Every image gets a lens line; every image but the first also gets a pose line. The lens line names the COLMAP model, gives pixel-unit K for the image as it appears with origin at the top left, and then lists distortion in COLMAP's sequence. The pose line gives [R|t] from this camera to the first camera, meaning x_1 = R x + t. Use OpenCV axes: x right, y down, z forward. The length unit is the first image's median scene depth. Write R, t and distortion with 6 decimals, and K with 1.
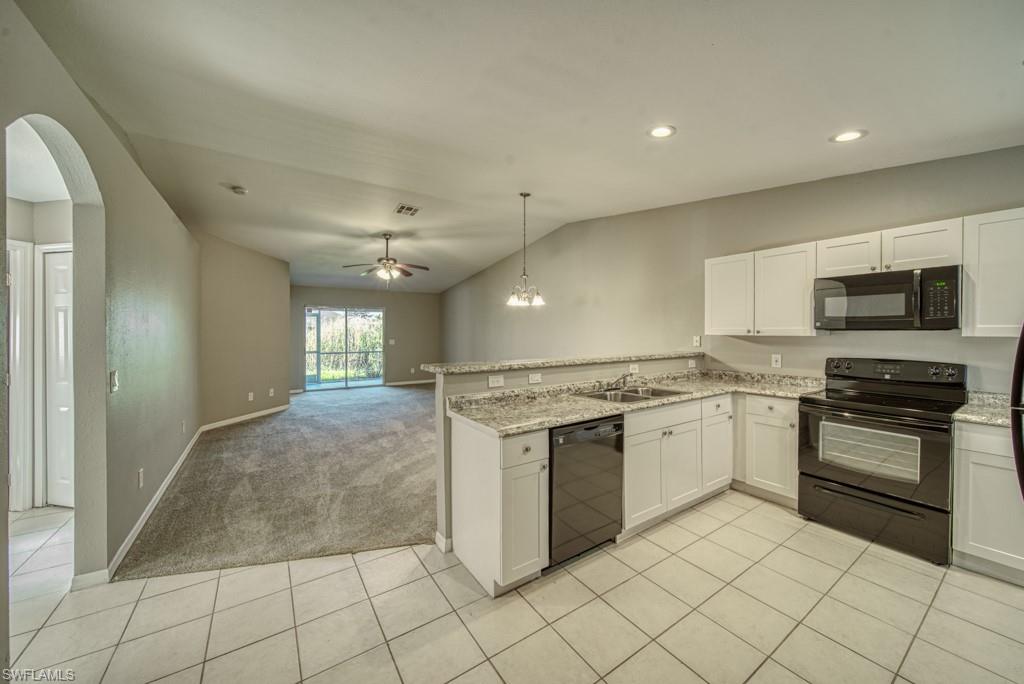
lens RADIAL K [[376.5, 0, 507.0], [0, 376.5, 331.6], [0, 0, 1]] dist [-0.005599, 0.000024]
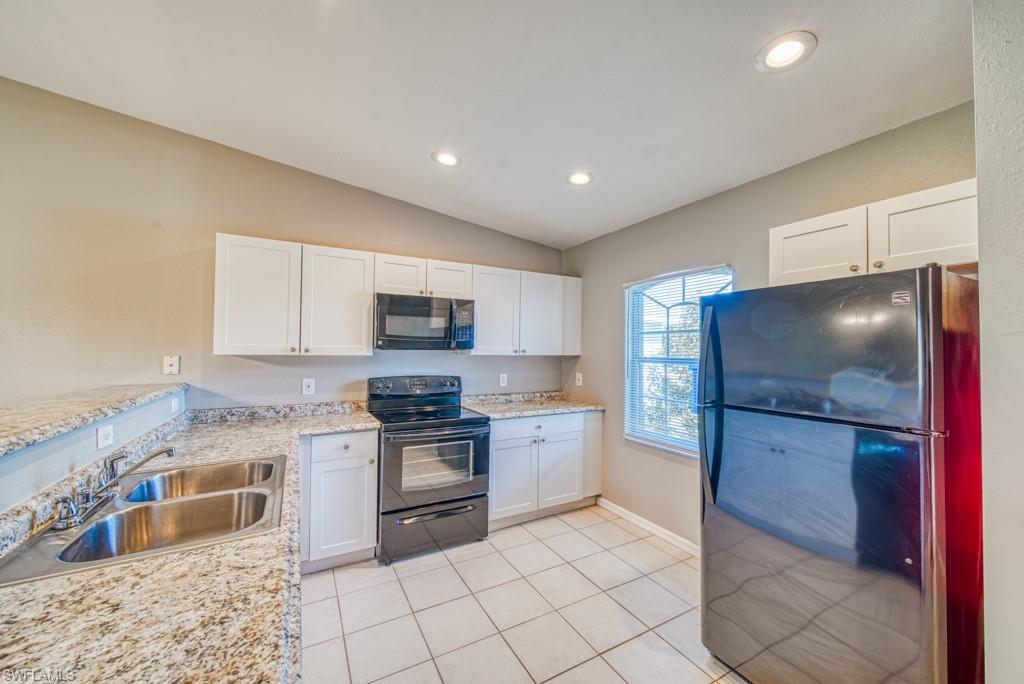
lens RADIAL K [[373.6, 0, 523.1], [0, 373.6, 344.4], [0, 0, 1]] dist [-0.001592, -0.000247]
pose [[0.069860, 0.017691, 0.997400, -0.048315], [-0.007128, 0.999826, -0.017234, -0.001663], [-0.997531, -0.005905, 0.069974, 0.470743]]
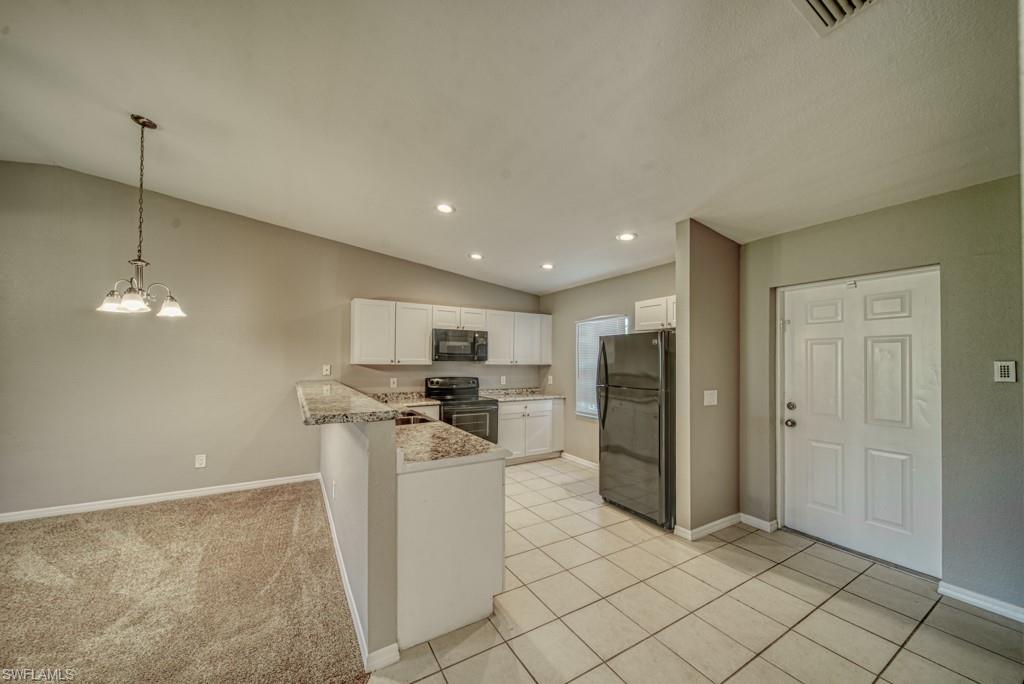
lens RADIAL K [[361.8, 0, 513.6], [0, 361.8, 360.1], [0, 0, 1]] dist [-0.000470, -0.000202]
pose [[0.035022, 0.008191, 0.999353, -0.575892], [-0.005041, 0.999955, -0.008019, 0.002724], [-0.999374, -0.004757, 0.035062, 0.493650]]
